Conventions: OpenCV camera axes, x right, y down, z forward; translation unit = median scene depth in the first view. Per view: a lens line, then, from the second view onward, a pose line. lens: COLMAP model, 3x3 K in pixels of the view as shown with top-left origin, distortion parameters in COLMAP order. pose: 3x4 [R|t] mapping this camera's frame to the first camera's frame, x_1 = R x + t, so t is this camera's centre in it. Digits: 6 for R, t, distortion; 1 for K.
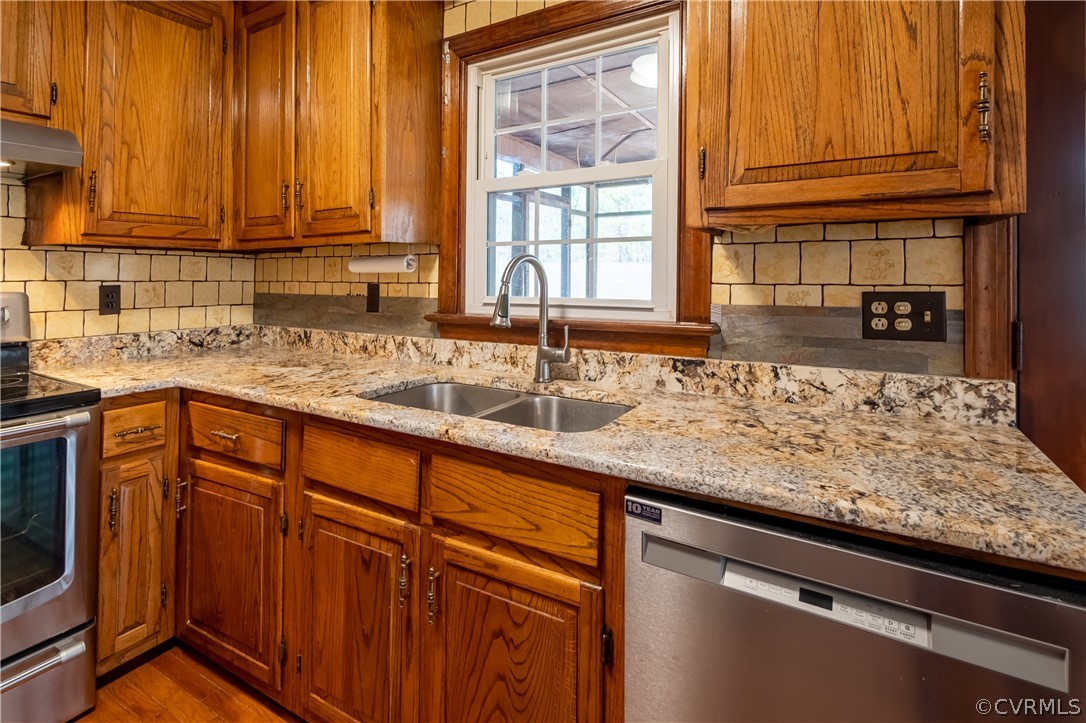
lens RADIAL K [[531.3, 0, 540.5], [0, 531.3, 268.2], [0, 0, 1]] dist [0.000322, -0.000537]
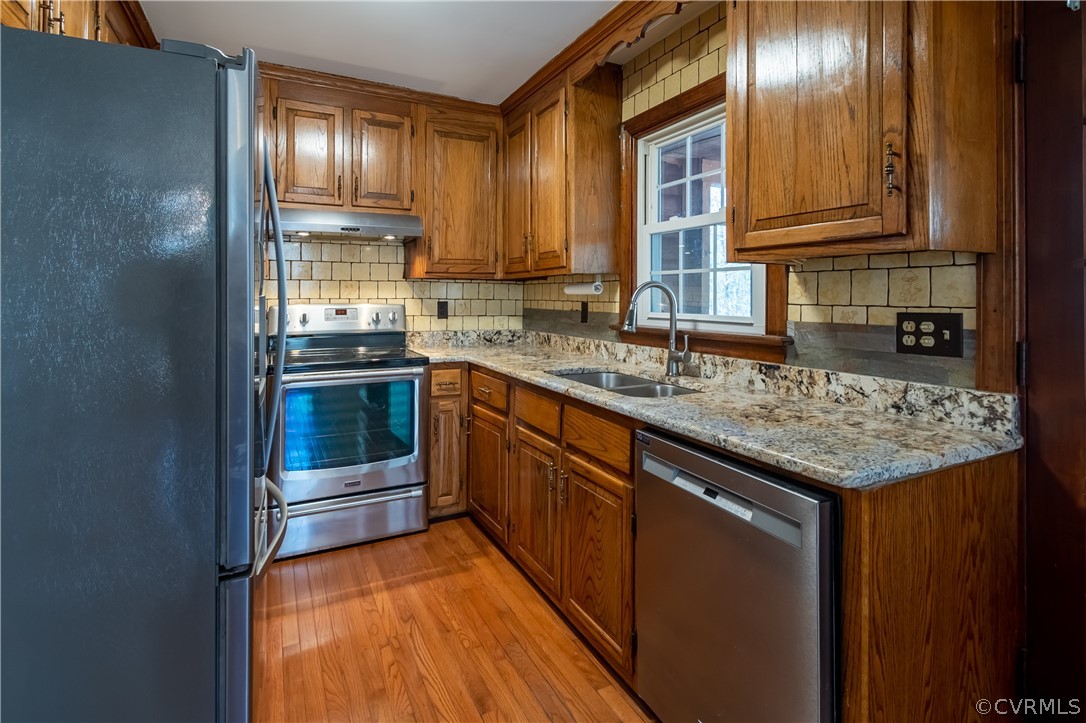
lens RADIAL K [[532.0, 0, 539.7], [0, 532.0, 294.3], [0, 0, 1]] dist [-0.000503, -0.000092]
pose [[0.842106, 0.003078, -0.539303, 0.529666], [0.002120, 0.999957, 0.009017, -0.006848], [0.539307, -0.008737, 0.842064, -0.372424]]
